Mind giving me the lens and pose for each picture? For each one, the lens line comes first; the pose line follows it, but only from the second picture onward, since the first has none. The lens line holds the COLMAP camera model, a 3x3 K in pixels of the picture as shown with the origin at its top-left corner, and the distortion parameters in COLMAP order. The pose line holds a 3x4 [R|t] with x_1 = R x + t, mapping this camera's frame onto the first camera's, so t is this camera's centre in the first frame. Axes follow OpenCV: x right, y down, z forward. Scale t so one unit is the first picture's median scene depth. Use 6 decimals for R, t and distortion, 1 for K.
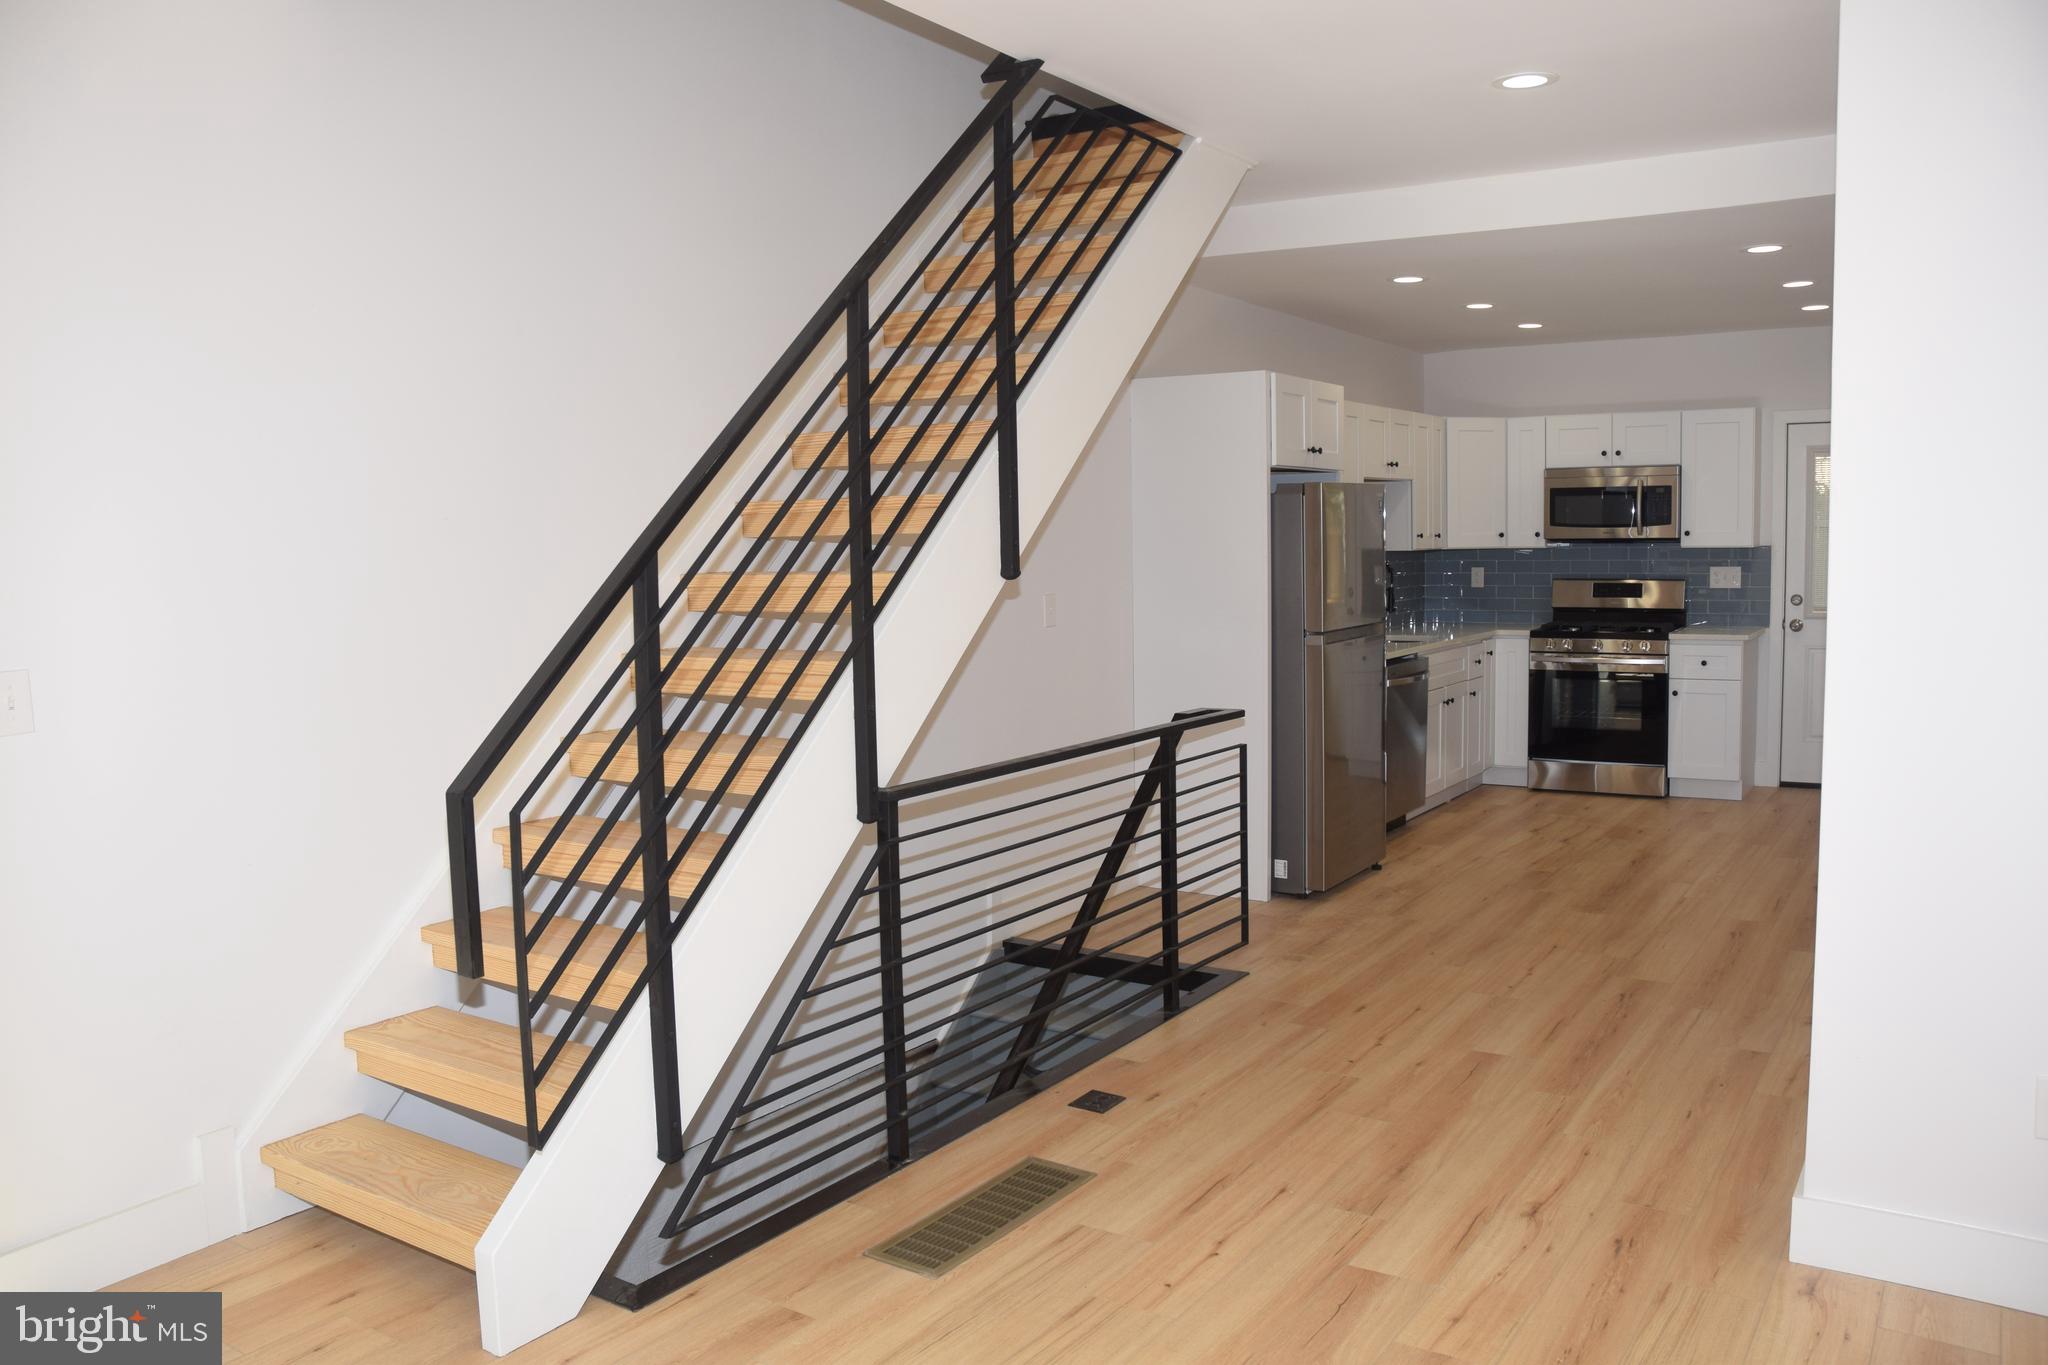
lens RADIAL K [[1580.2, 0, 1024.0], [0, 1580.2, 682.5], [0, 0, 1]] dist [-0.168403, 0.152867]
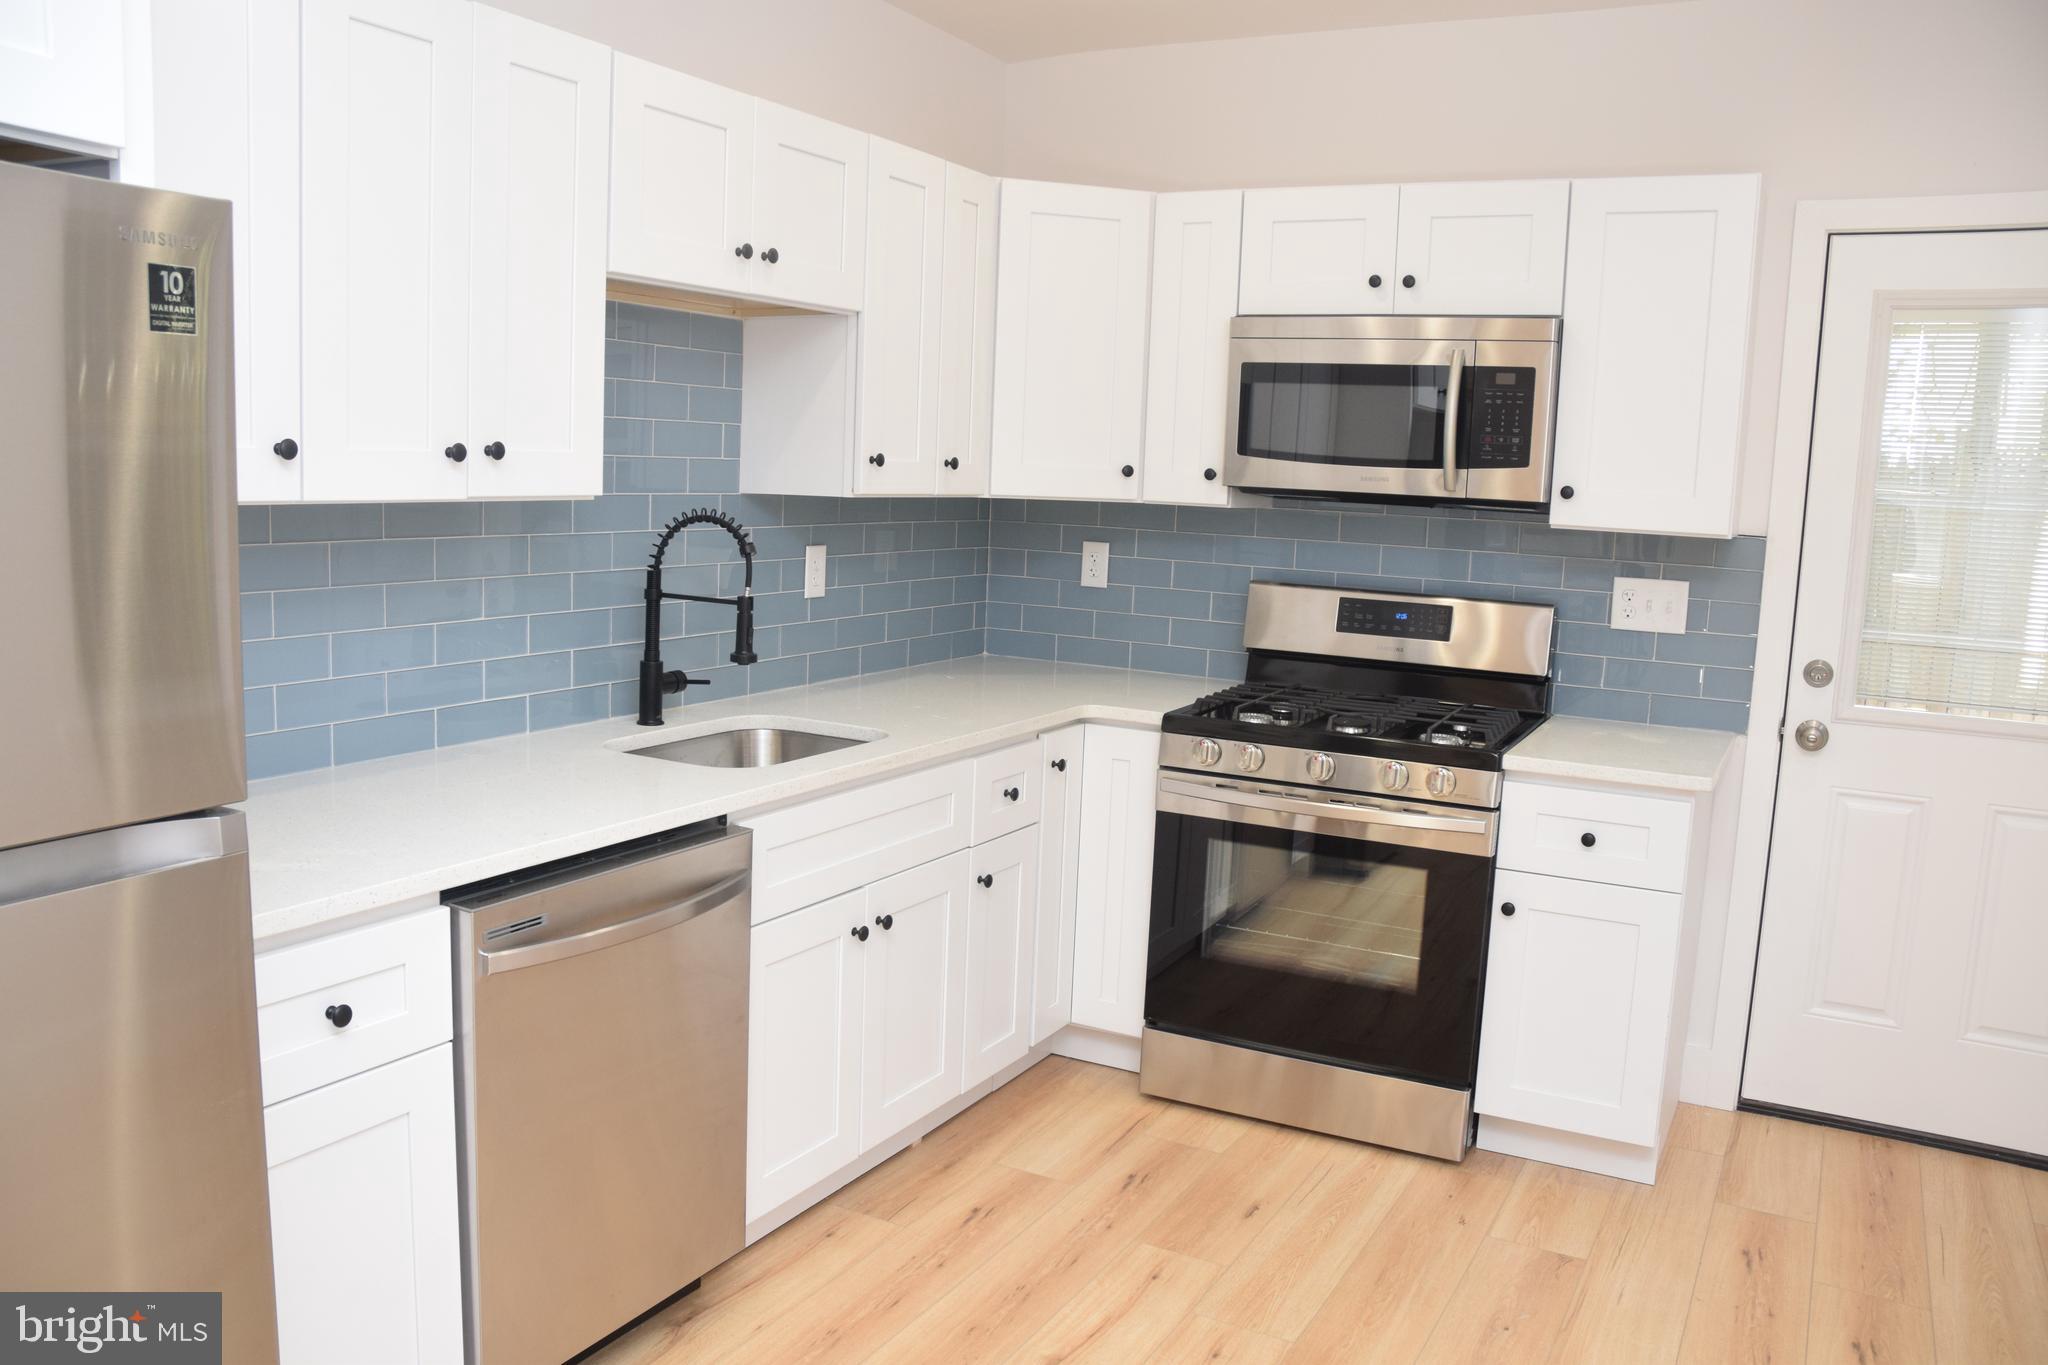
lens RADIAL K [[1580.2, 0, 1024.0], [0, 1580.2, 682.5], [0, 0, 1]] dist [-0.168403, 0.152867]
pose [[0.995192, 0.048493, 0.085097, 0.256583], [-0.052106, 0.997809, 0.040760, -0.056260], [-0.082934, -0.044998, 0.995539, 0.603004]]
